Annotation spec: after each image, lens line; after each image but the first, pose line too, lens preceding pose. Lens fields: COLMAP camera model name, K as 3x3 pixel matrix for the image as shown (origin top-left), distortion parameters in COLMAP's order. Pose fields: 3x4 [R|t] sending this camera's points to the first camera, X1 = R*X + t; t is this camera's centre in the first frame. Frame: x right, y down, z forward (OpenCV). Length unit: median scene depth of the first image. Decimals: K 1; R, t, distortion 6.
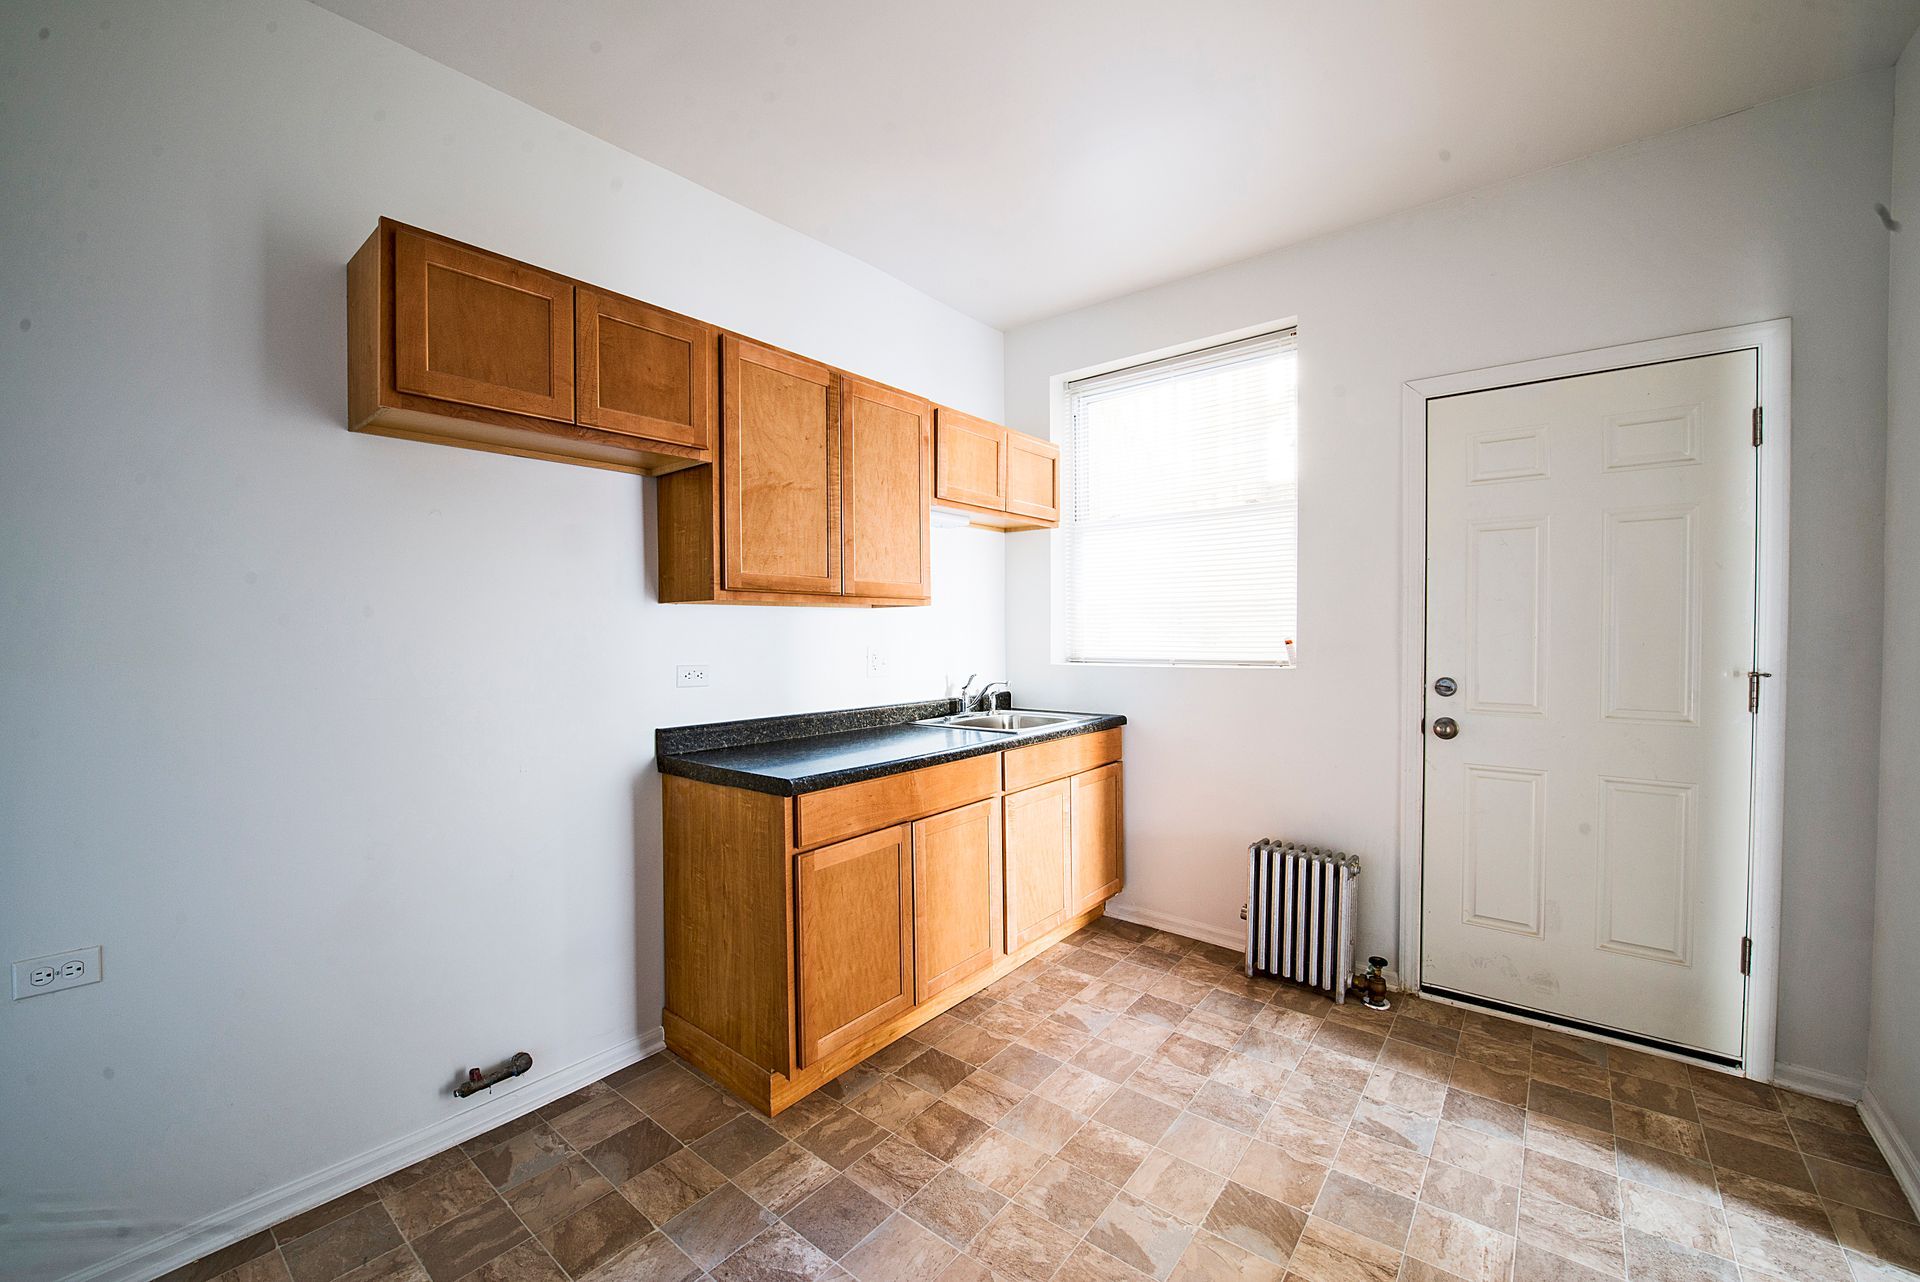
lens RADIAL K [[770.7, 0, 960.7], [0, 770.7, 642.9], [0, 0, 1]] dist [0.009330, -0.005786]
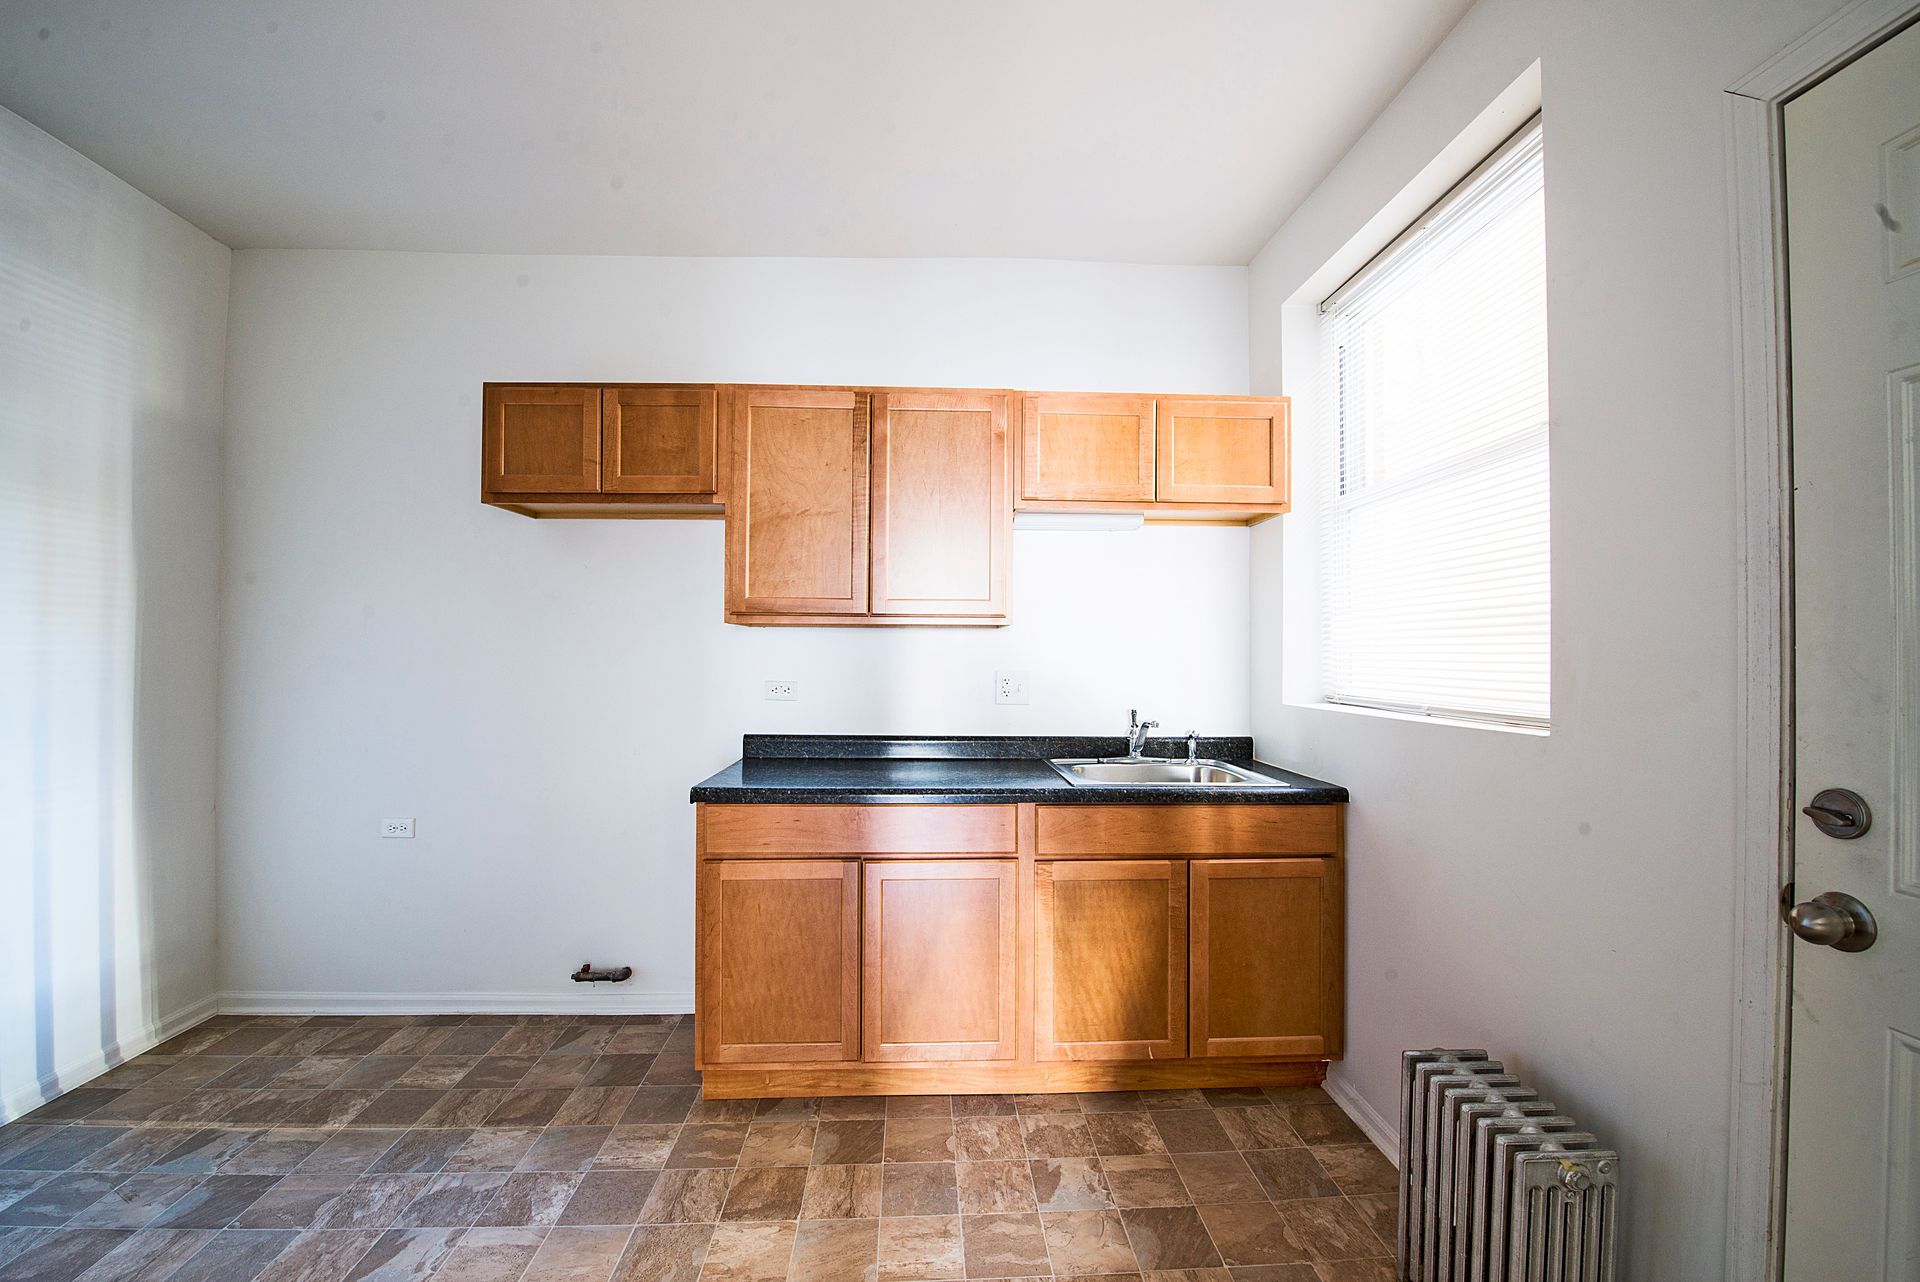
lens RADIAL K [[783.1, 0, 960.0], [0, 783.1, 641.0], [0, 0, 1]] dist [0.002024, -0.005832]
pose [[0.658438, 0.000481, -0.752634, 0.733547], [-0.023721, 0.999516, -0.020113, -0.013584], [0.752261, 0.031096, 0.658131, 0.473804]]
